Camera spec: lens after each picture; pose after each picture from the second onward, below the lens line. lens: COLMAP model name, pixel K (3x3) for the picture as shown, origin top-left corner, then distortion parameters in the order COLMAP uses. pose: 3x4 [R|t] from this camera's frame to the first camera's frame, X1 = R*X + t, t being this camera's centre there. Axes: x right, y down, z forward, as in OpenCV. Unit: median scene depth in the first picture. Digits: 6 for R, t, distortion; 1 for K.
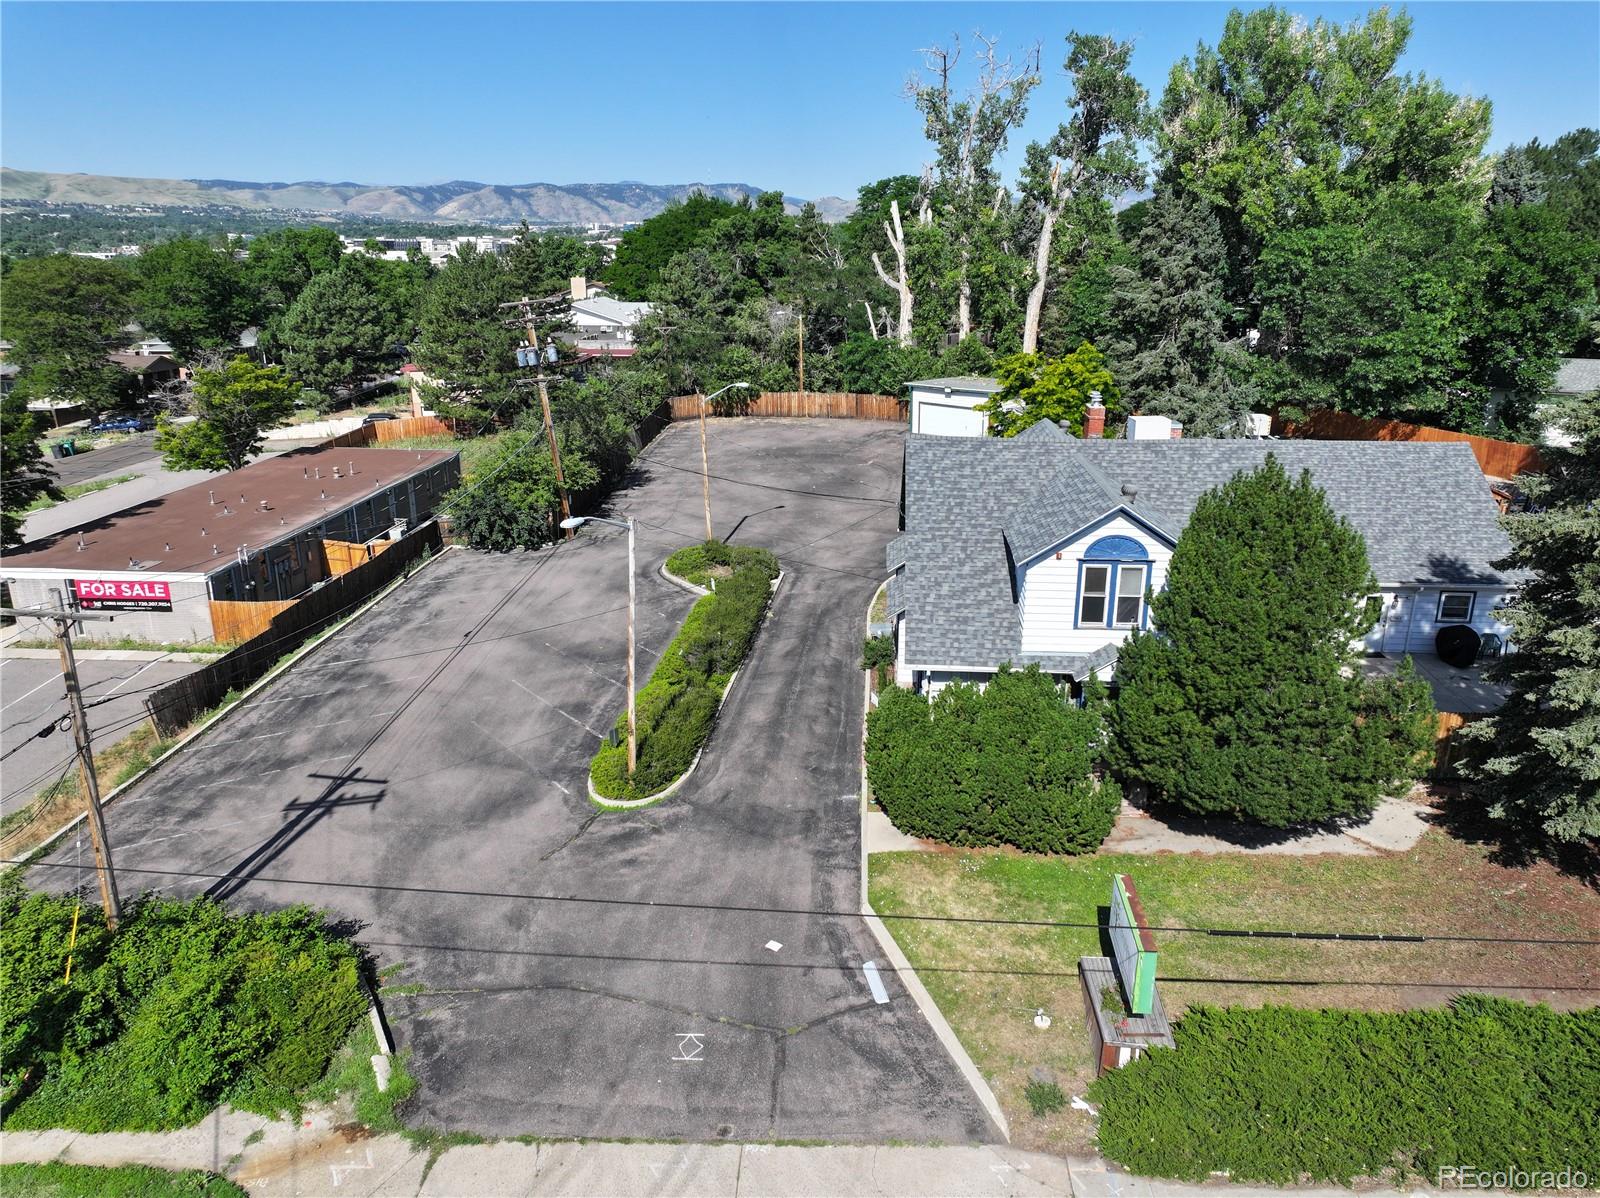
lens RADIAL K [[1122.0, 0, 807.0], [0, 1122.0, 595.4], [0, 0, 1]] dist [-0.003787, 0.019313]
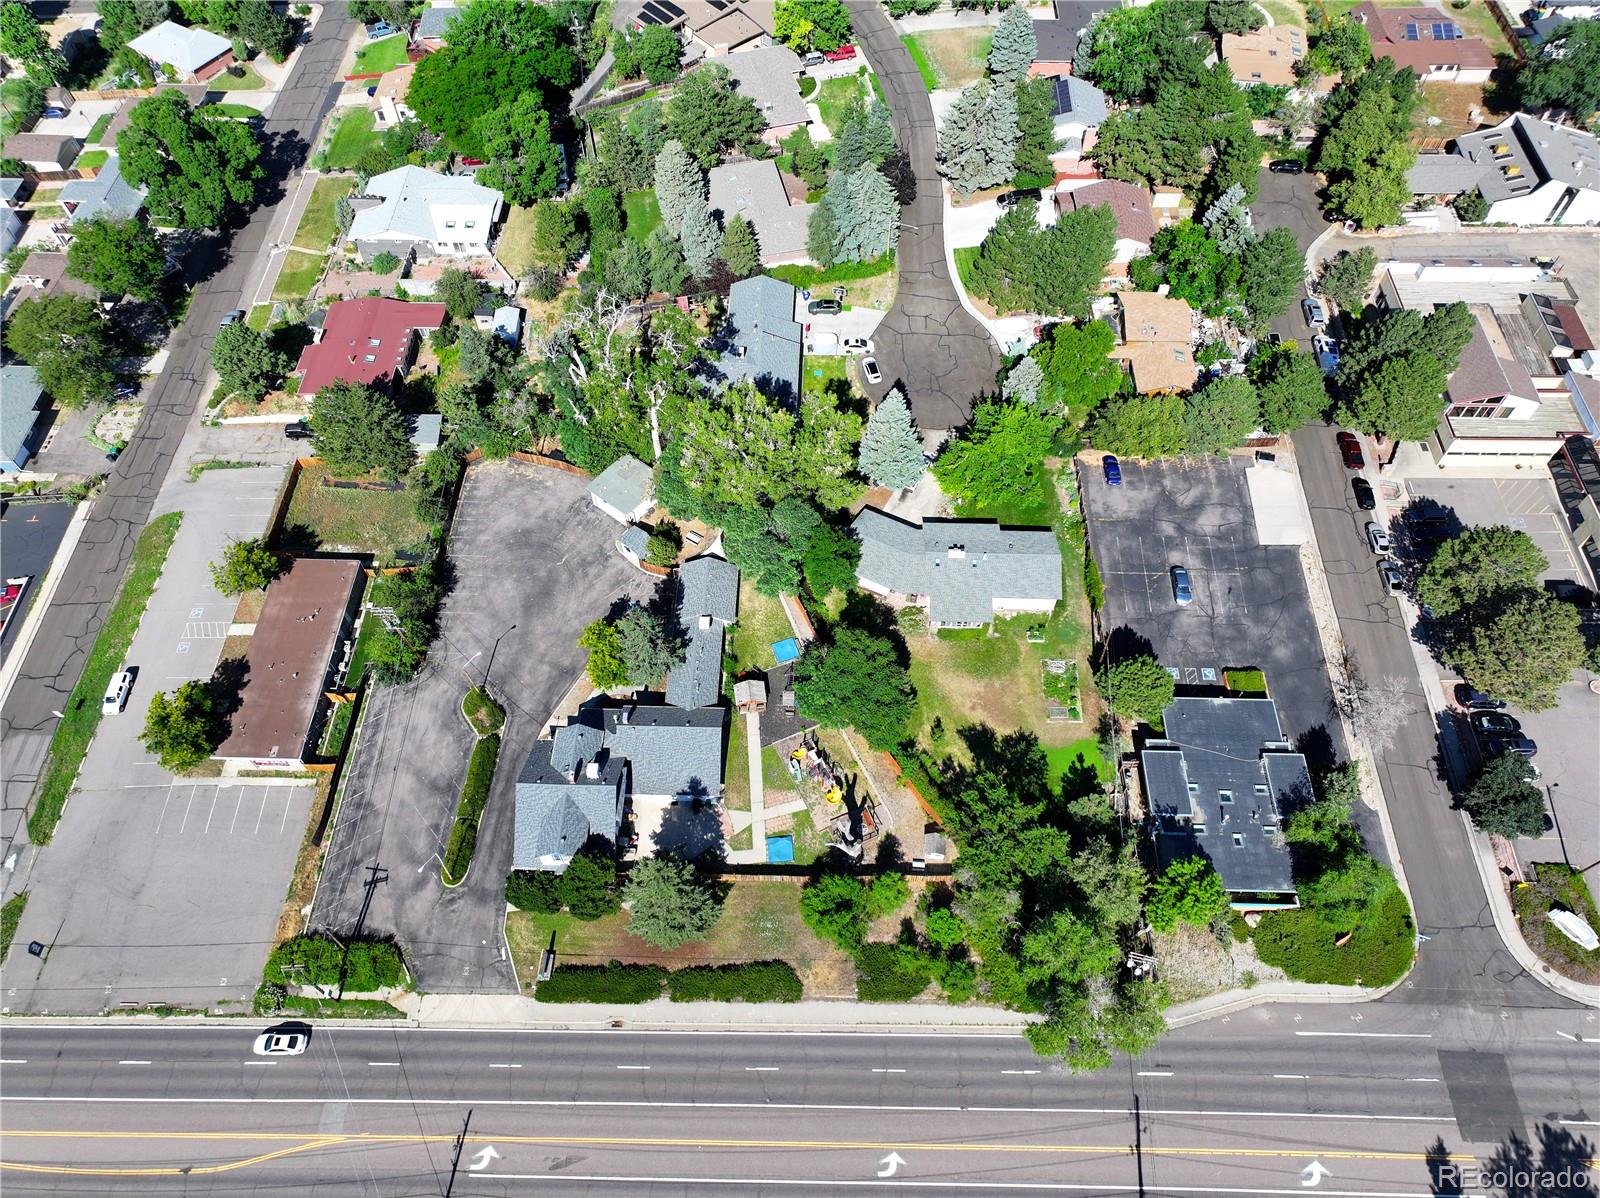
lens RADIAL K [[1122.0, 0, 807.0], [0, 1122.0, 595.4], [0, 0, 1]] dist [-0.003787, 0.019313]
pose [[0.999217, -0.035746, 0.016955, 1.033633], [0.017336, 0.780809, 0.624529, -2.983987], [-0.035563, -0.623746, 0.780817, -1.455470]]
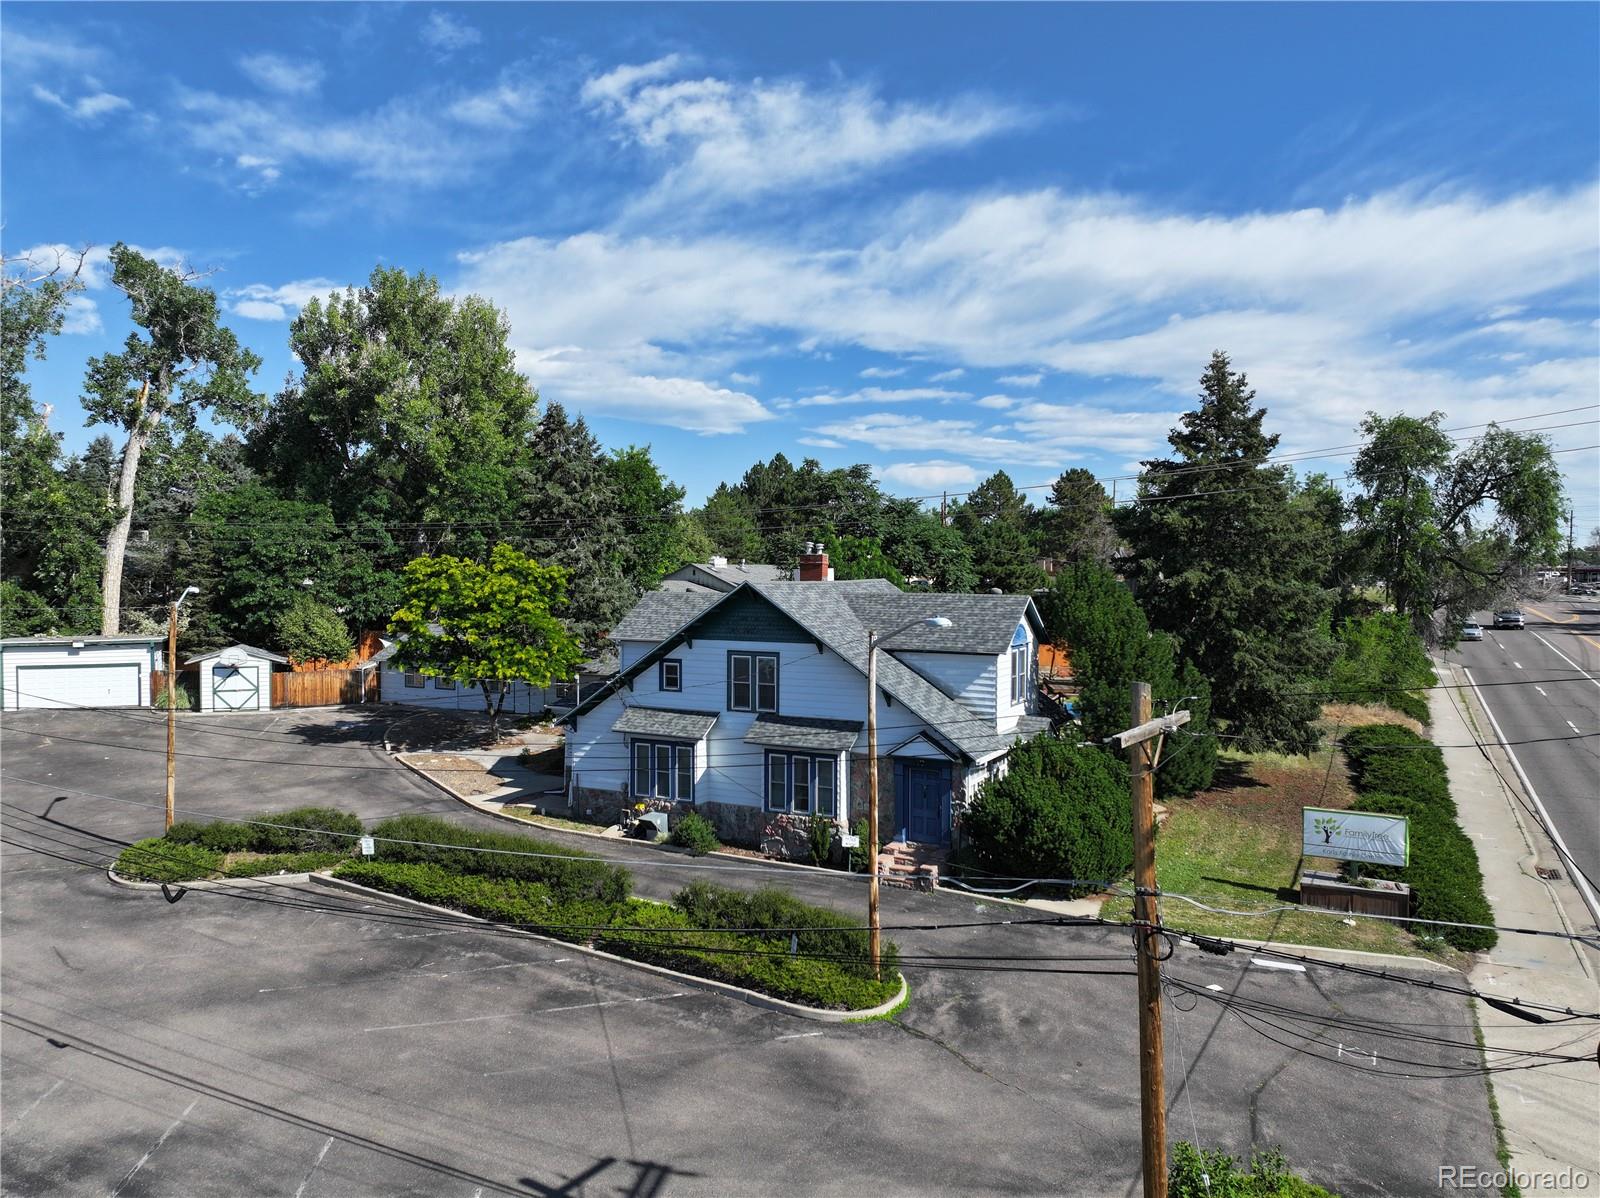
lens RADIAL K [[1122.0, 0, 807.0], [0, 1122.0, 595.4], [0, 0, 1]] dist [-0.003787, 0.019313]
pose [[0.397916, -0.021125, 0.917179, -0.877011], [0.270691, 0.957930, -0.095375, -0.026766], [-0.876578, 0.286223, 0.386894, 0.654314]]
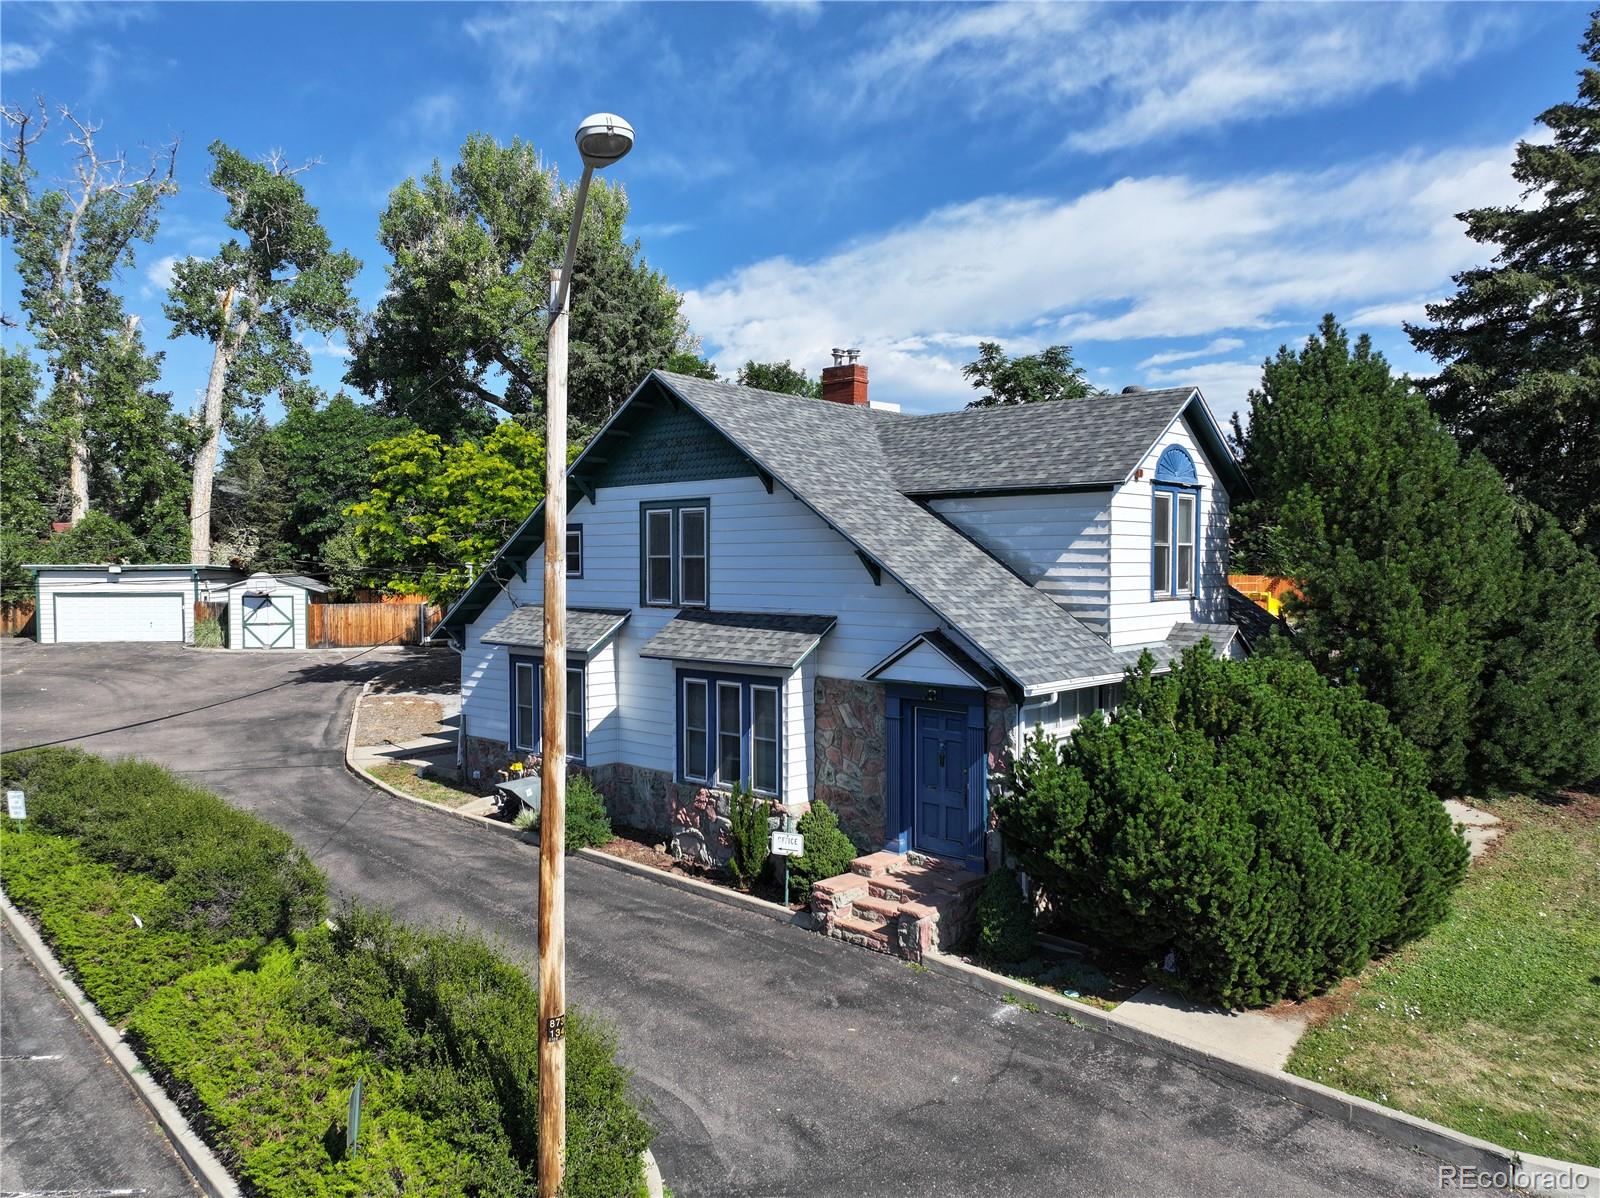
lens RADIAL K [[1122.0, 0, 807.0], [0, 1122.0, 595.4], [0, 0, 1]] dist [-0.003787, 0.019313]
pose [[0.620980, -0.023359, 0.783478, -0.330661], [0.235203, 0.959047, -0.157827, 0.074017], [-0.747706, 0.282284, 0.601043, 0.727246]]
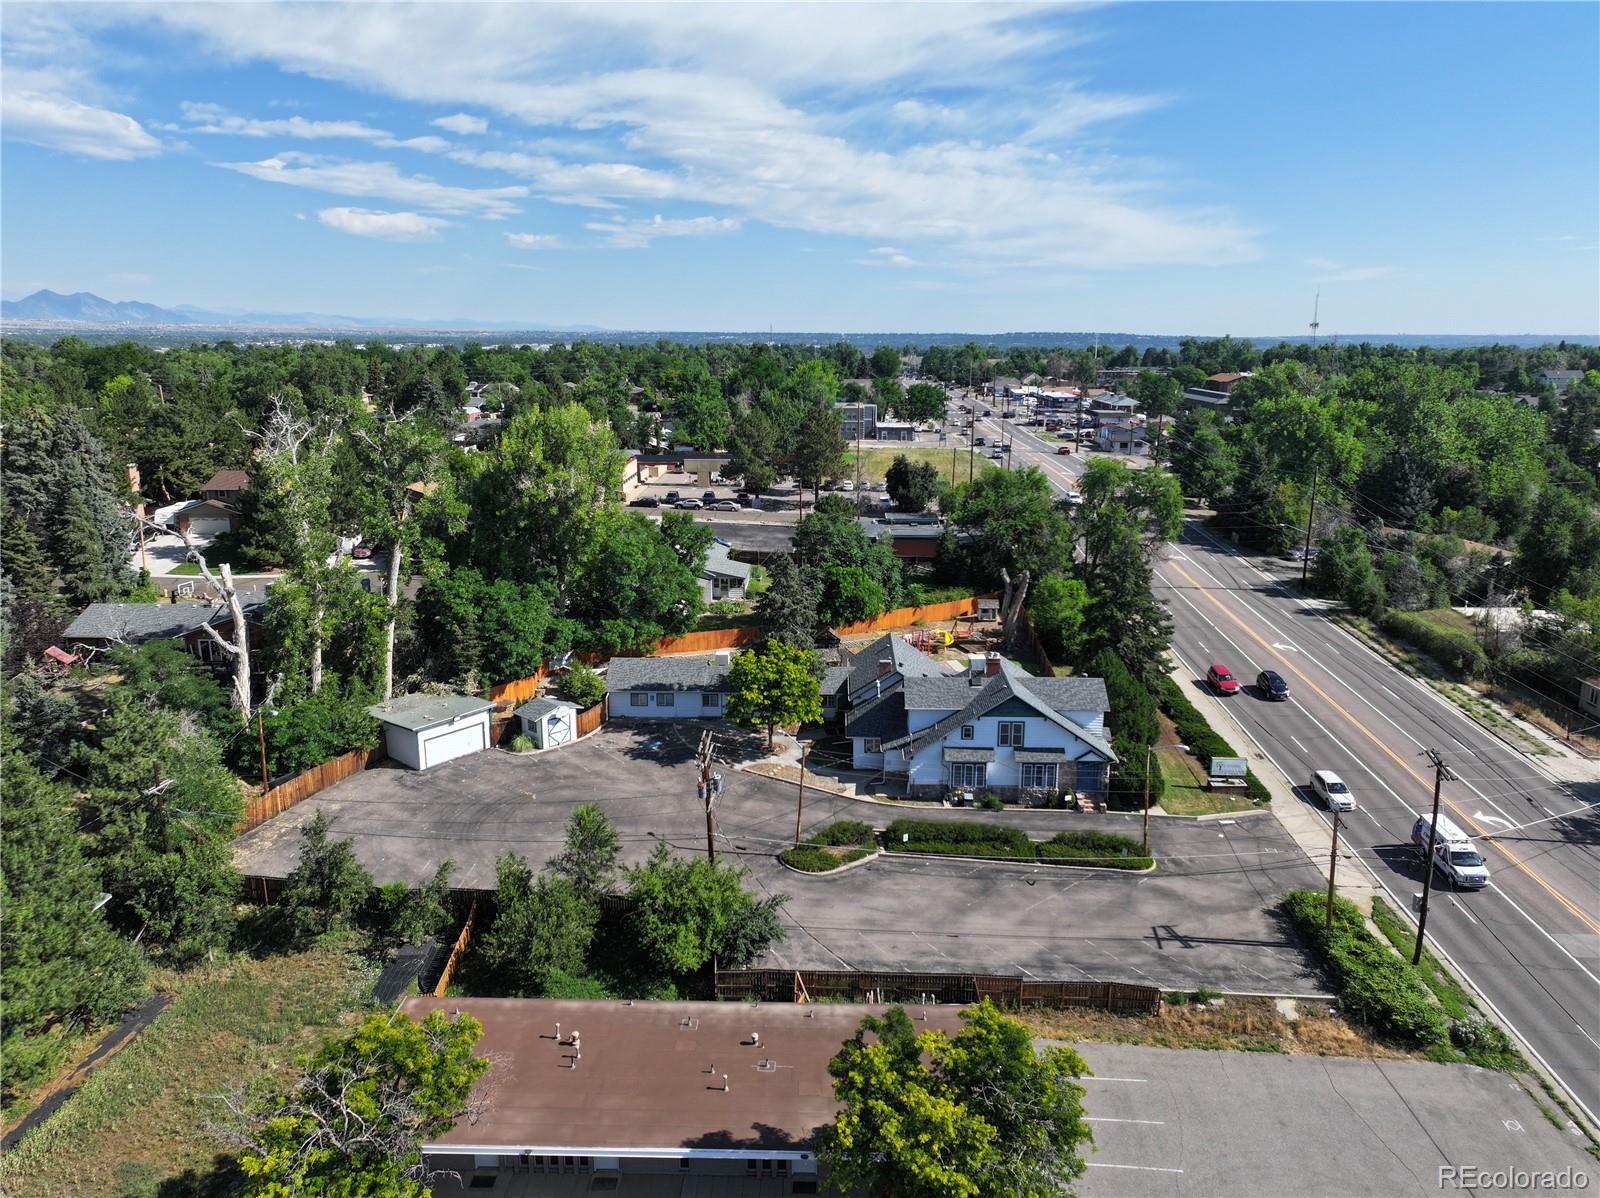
lens RADIAL K [[1122.0, 0, 807.0], [0, 1122.0, 595.4], [0, 0, 1]] dist [-0.003787, 0.019313]
pose [[-0.037572, -0.229782, 0.972517, -2.252573], [0.297430, 0.926525, 0.230406, -1.073157], [-0.954004, 0.297912, 0.033533, 1.415539]]
